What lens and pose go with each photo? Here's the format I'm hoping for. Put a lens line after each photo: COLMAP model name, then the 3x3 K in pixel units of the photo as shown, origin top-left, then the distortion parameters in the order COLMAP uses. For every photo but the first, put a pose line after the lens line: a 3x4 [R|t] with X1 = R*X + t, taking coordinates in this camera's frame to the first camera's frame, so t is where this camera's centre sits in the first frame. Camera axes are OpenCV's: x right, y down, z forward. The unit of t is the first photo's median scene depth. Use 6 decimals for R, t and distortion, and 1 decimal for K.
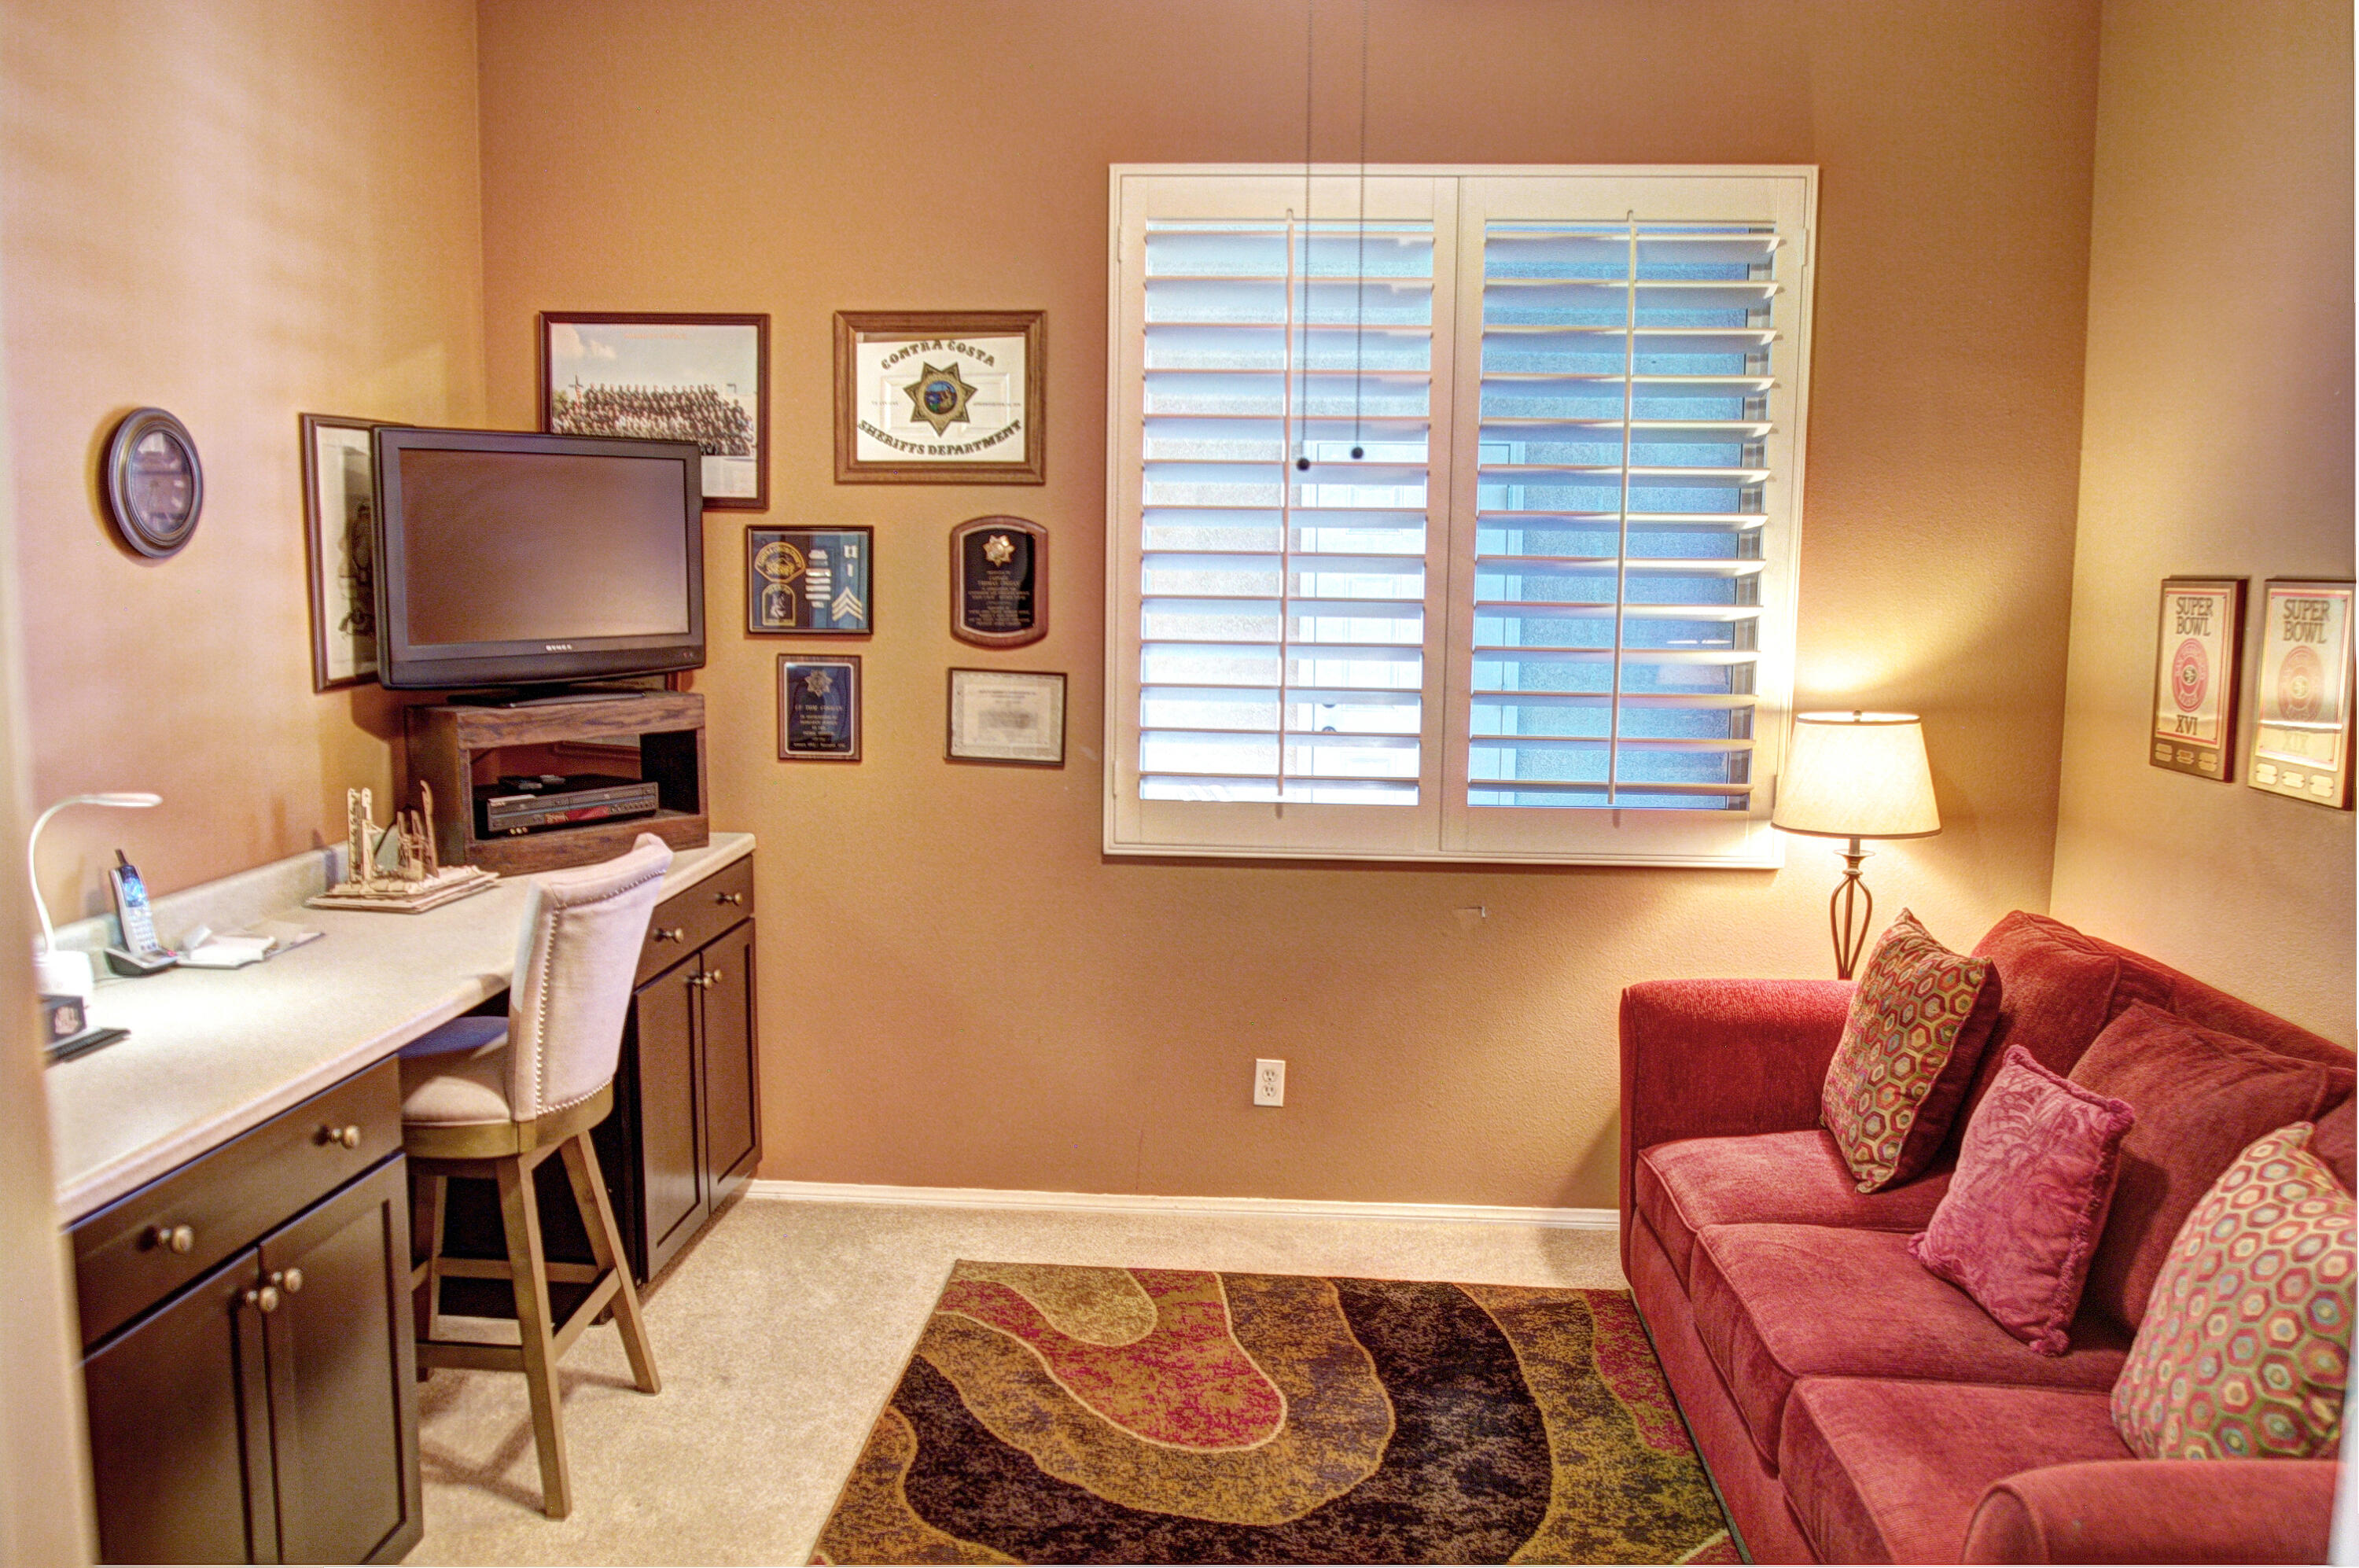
lens RADIAL K [[1784.5, 0, 1170.4], [0, 1784.5, 776.2], [0, 0, 1]] dist [-0.073211, 0.041610]
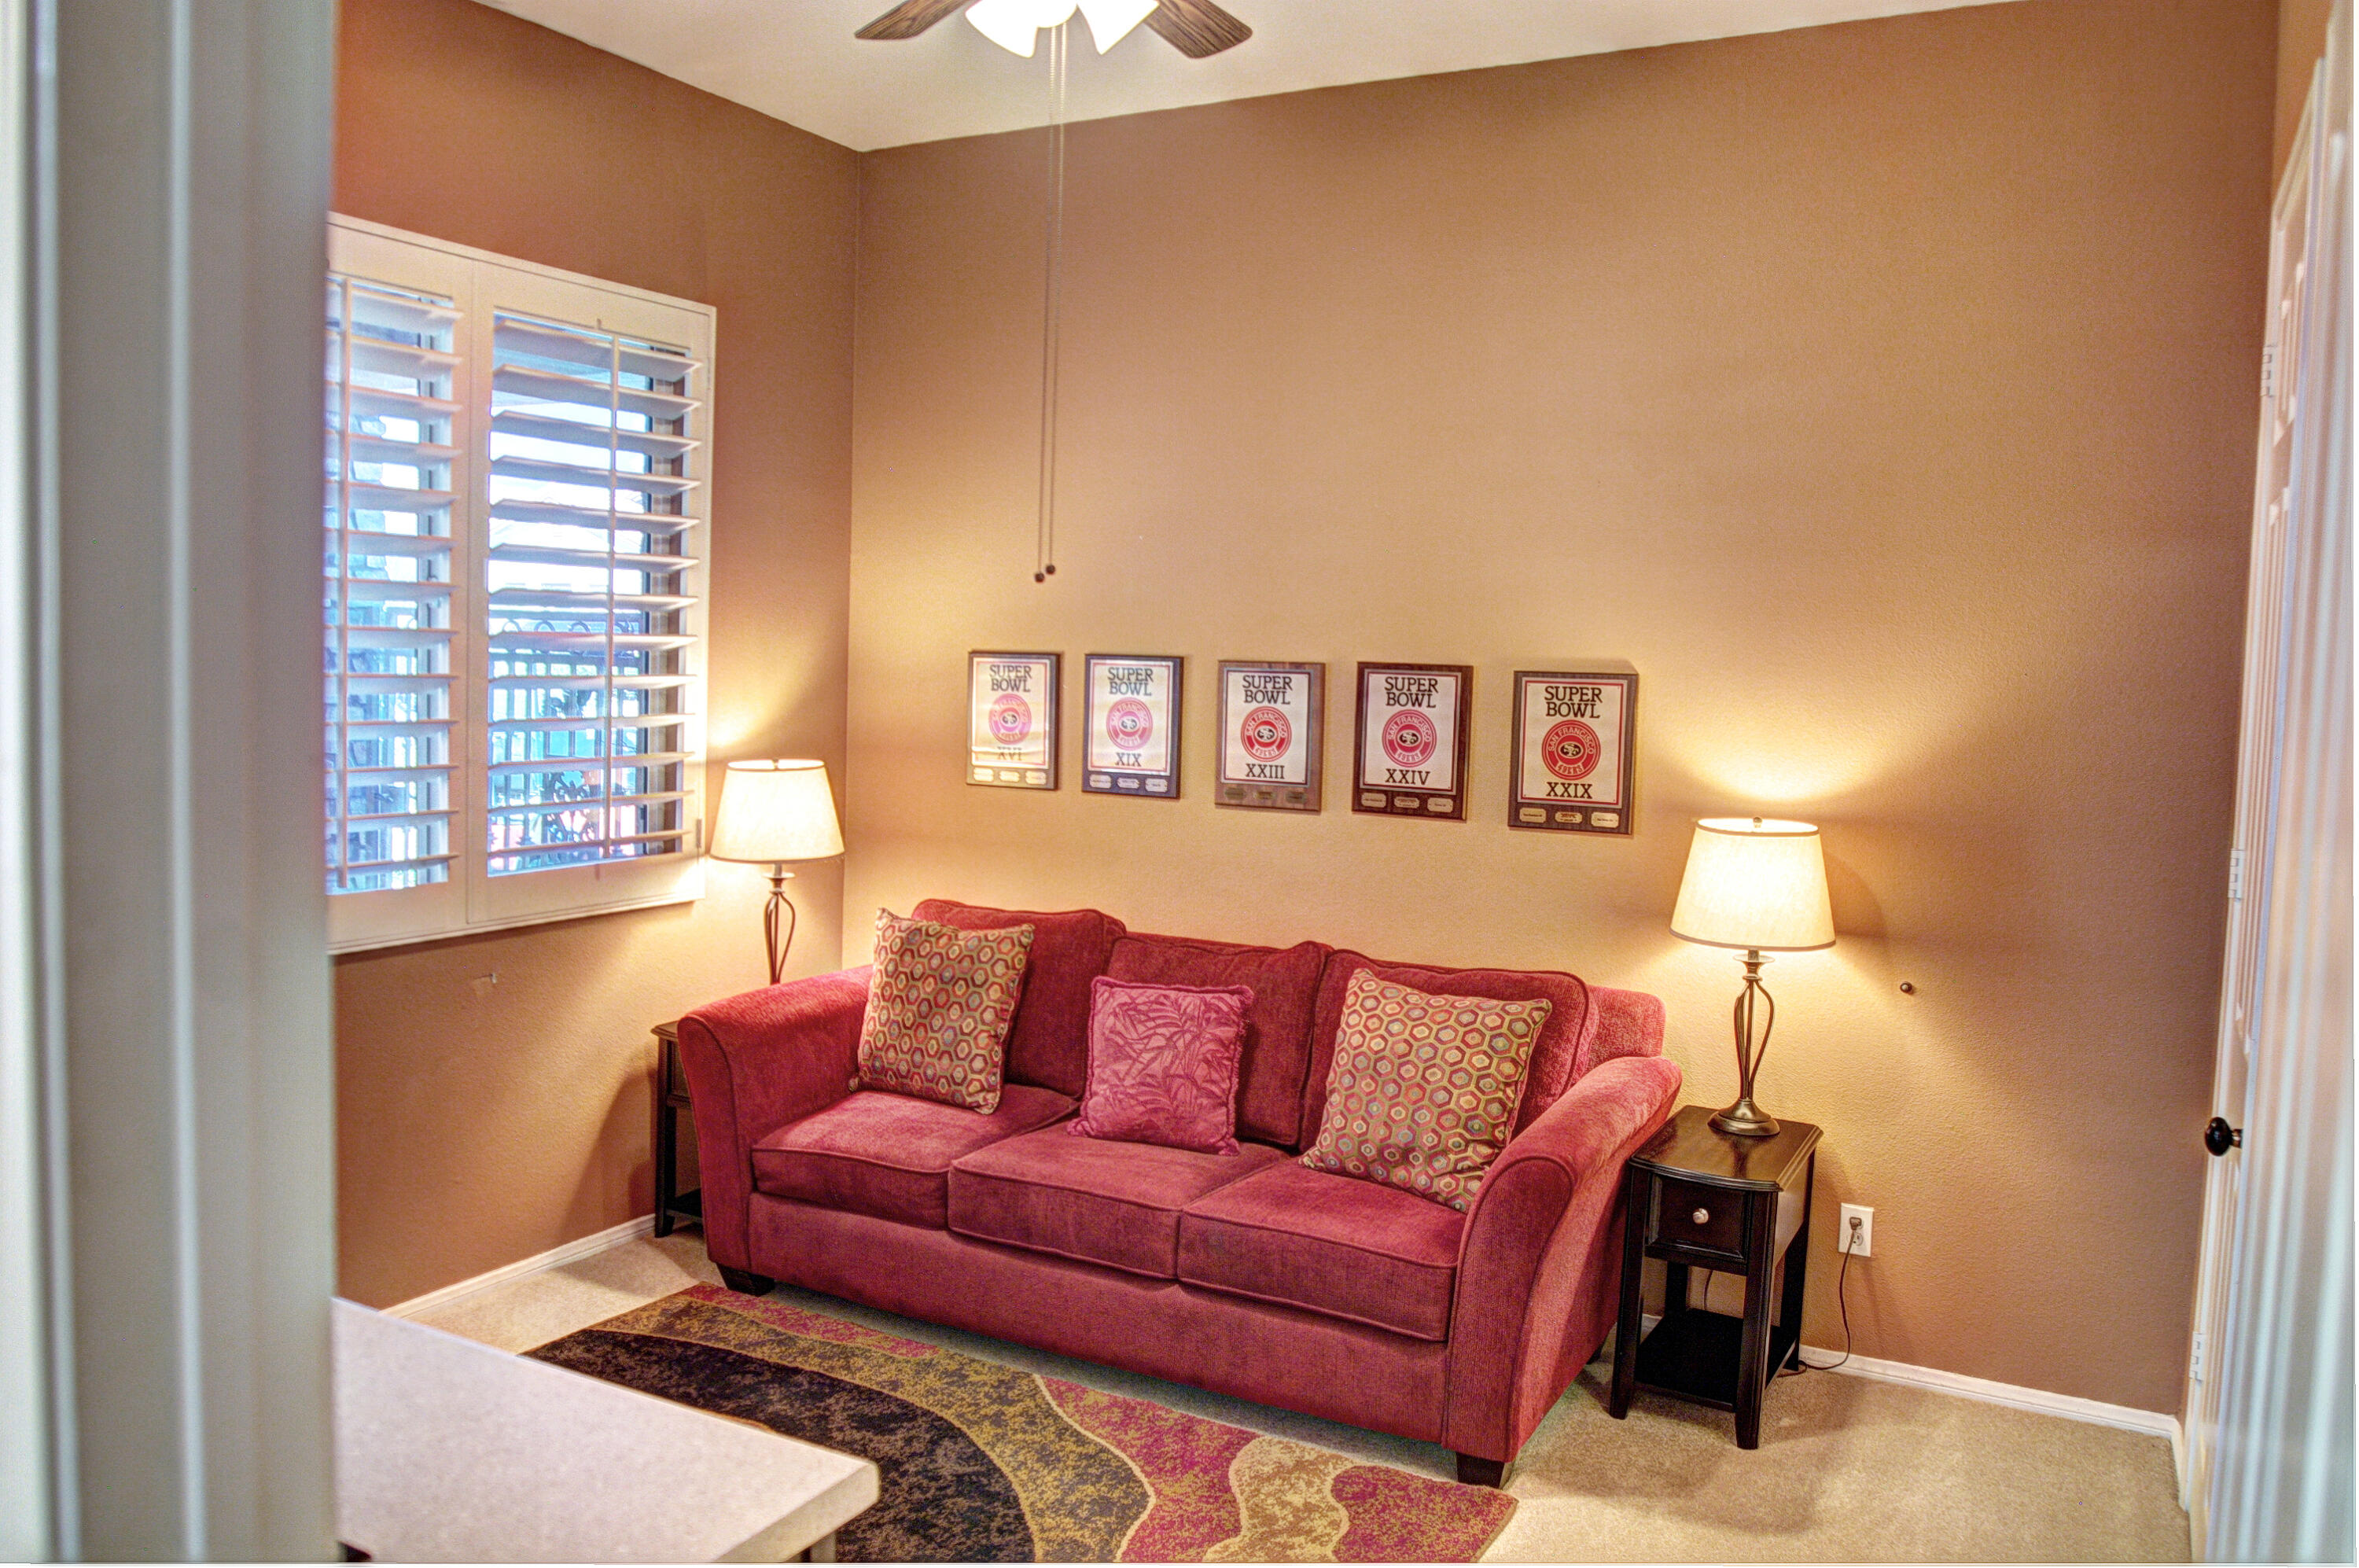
lens RADIAL K [[1784.5, 0, 1123.7], [0, 1784.5, 790.0], [0, 0, 1]] dist [-0.073211, 0.041610]
pose [[0.437915, -0.068374, 0.896413, -0.629964], [0.089798, 0.995444, 0.032060, -0.034909], [-0.894520, 0.066457, 0.442060, 0.247024]]
